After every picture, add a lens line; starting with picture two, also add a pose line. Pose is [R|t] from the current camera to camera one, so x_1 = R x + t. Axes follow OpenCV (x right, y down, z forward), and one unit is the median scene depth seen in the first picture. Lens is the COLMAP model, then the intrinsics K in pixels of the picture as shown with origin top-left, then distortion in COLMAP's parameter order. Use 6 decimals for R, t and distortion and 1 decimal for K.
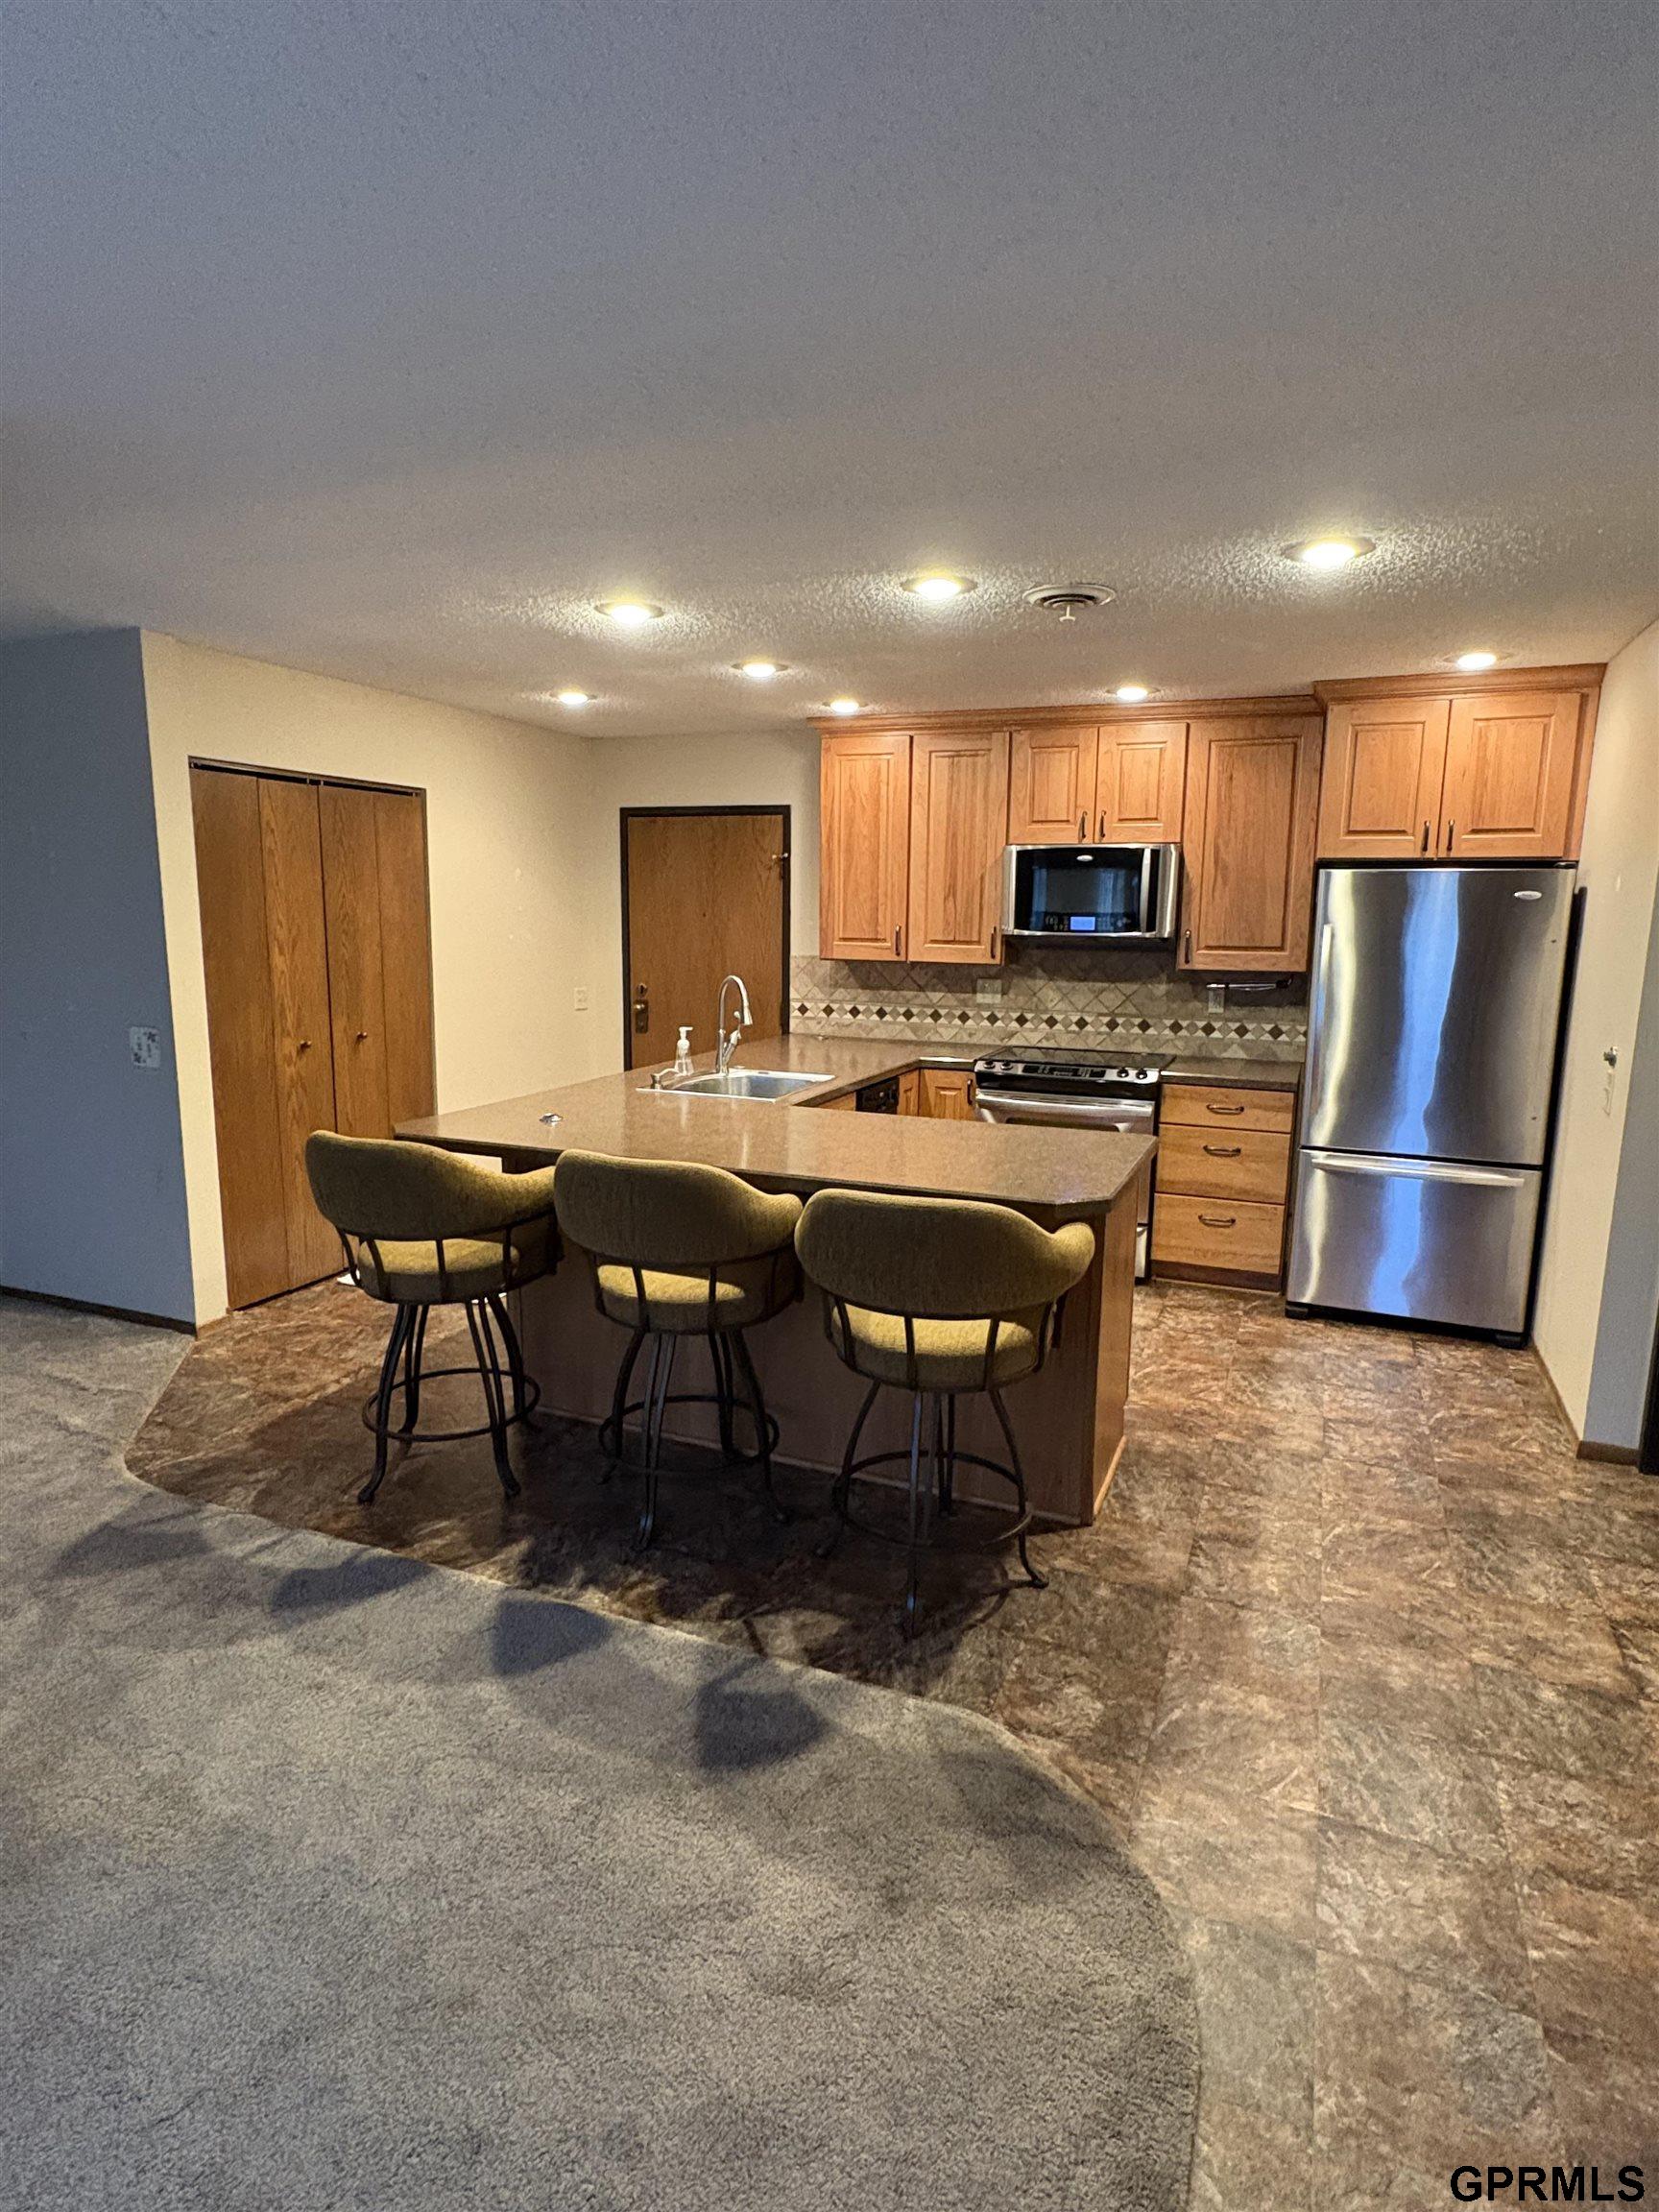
lens RADIAL K [[1203.1, 0, 829.5], [0, 1203.1, 1106.0], [0, 0, 1]] dist [0.003940, 0.000839]
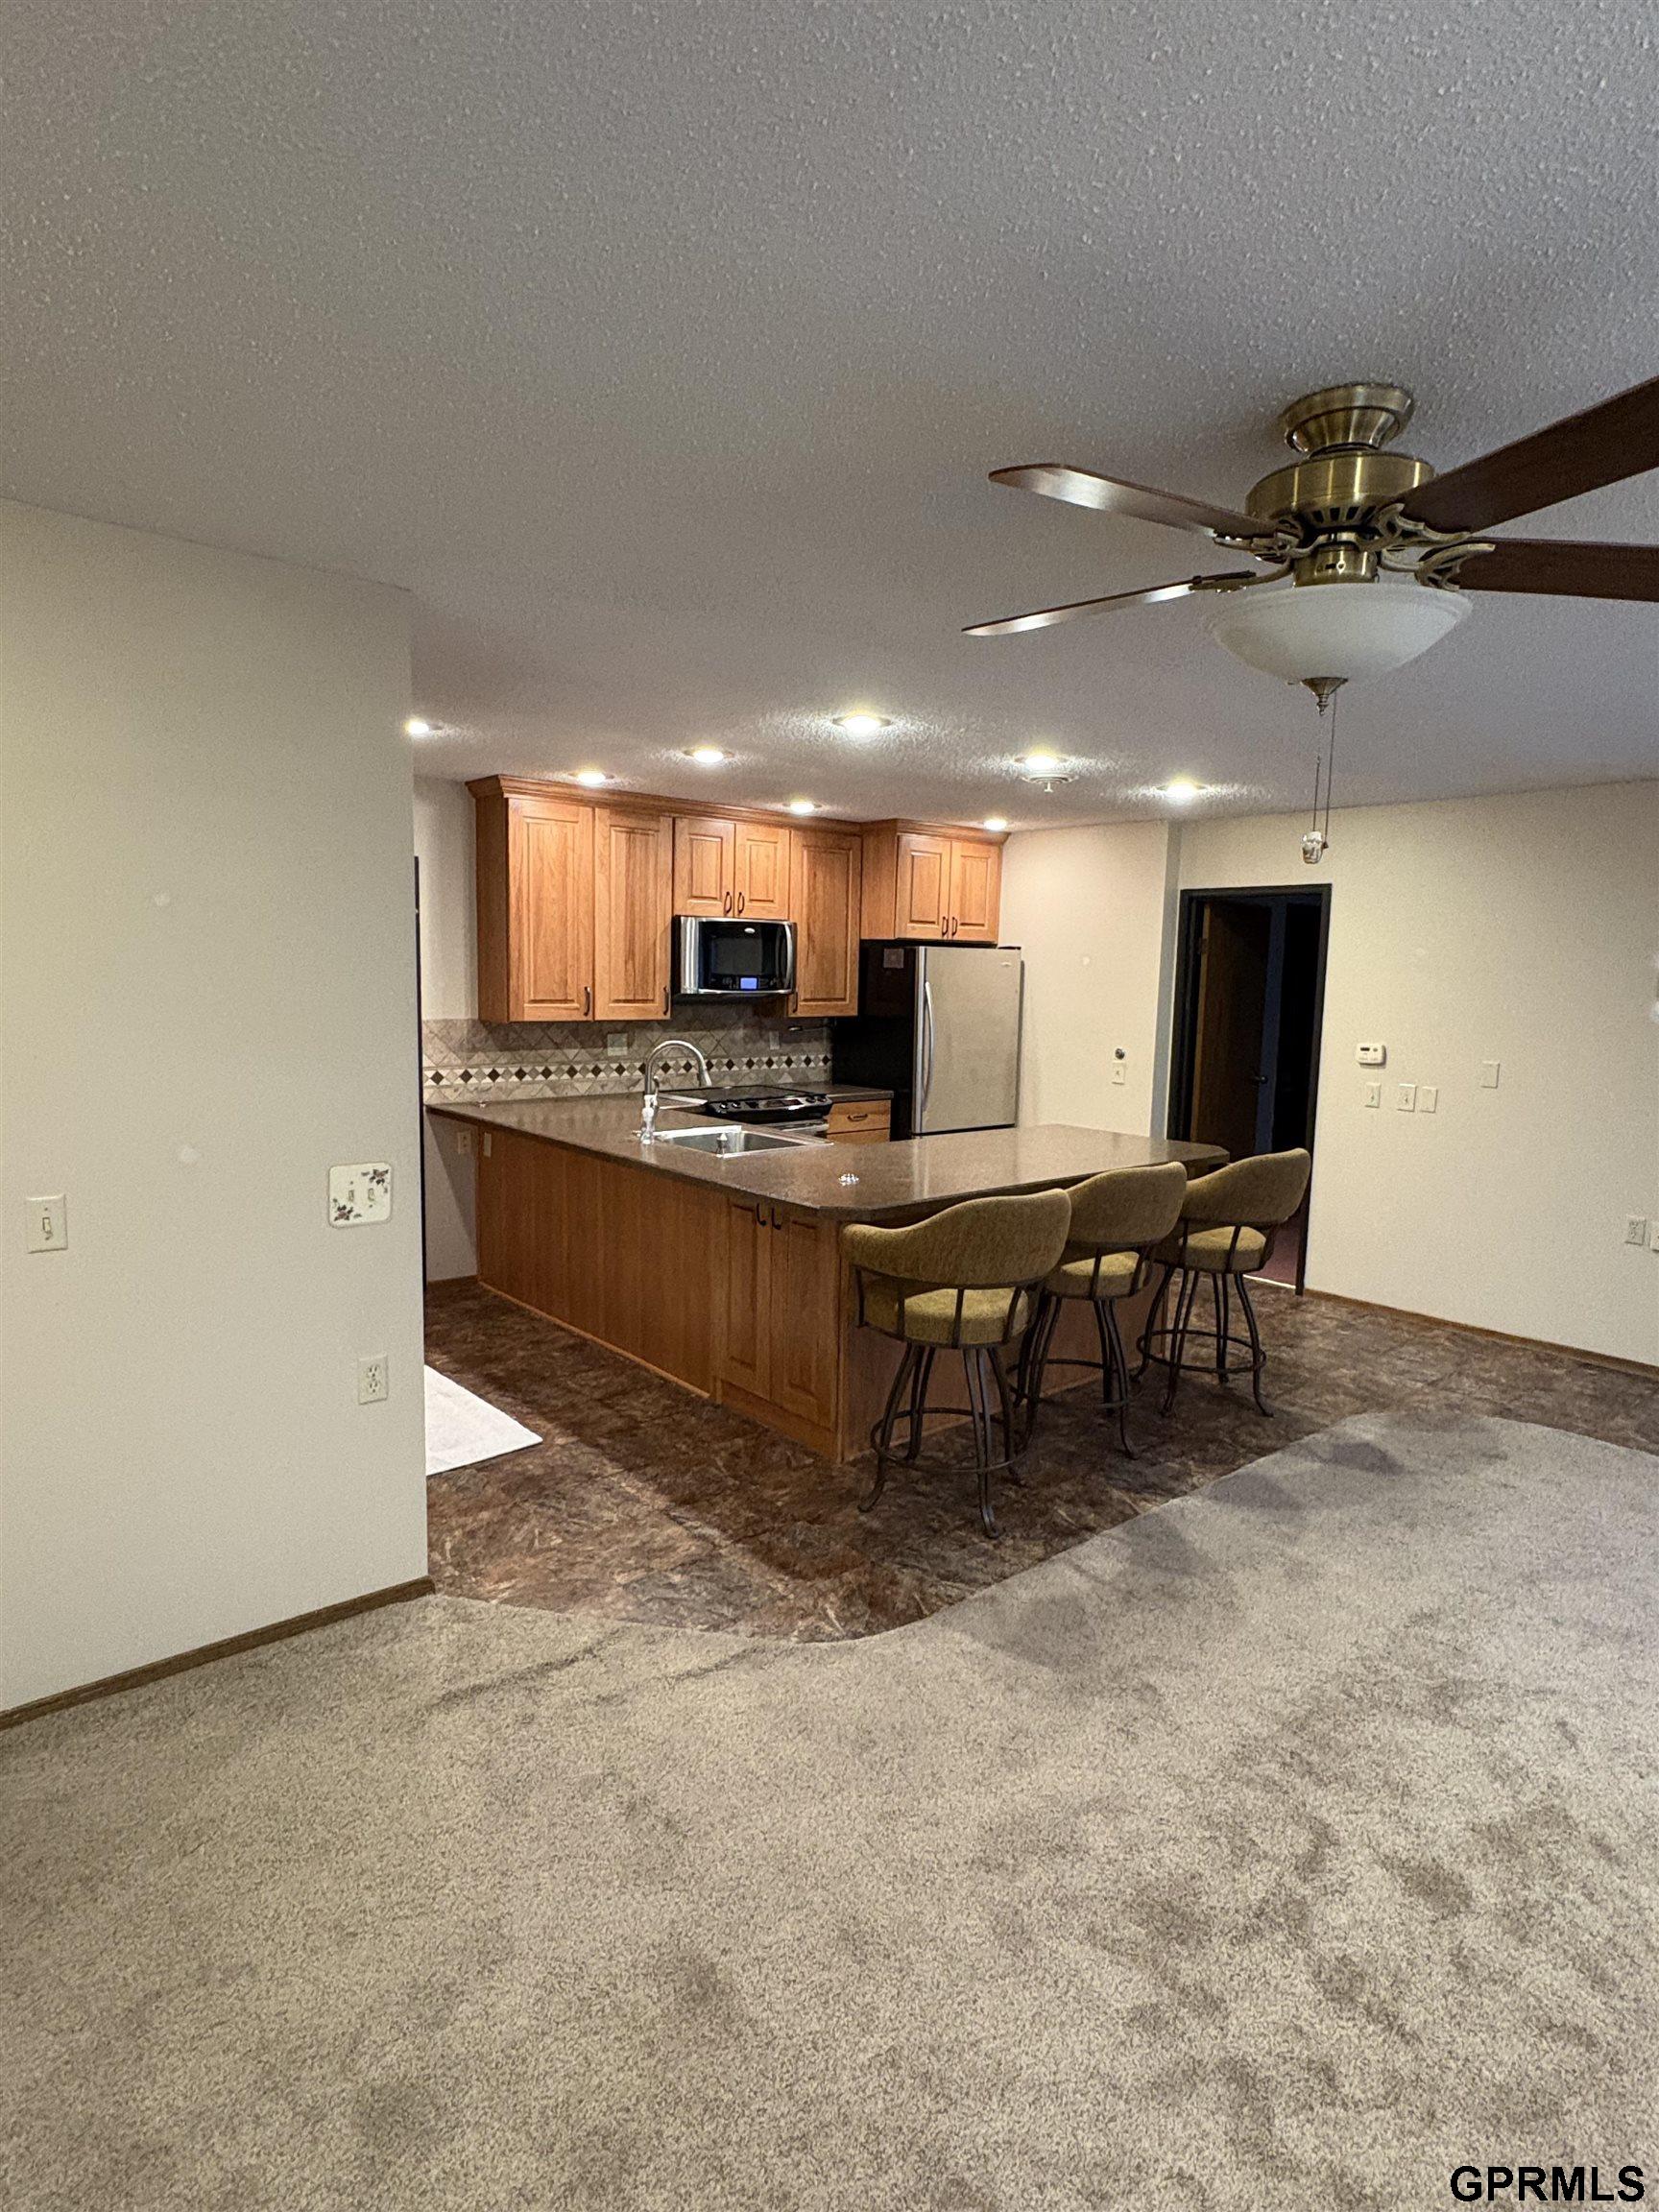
lens RADIAL K [[1203.1, 0, 829.5], [0, 1203.1, 1106.0], [0, 0, 1]] dist [0.003940, 0.000839]
pose [[0.450261, -0.105865, 0.886599, -0.796927], [0.132743, 0.989849, 0.050780, -0.074202], [-0.882975, 0.094825, 0.459743, 0.351958]]
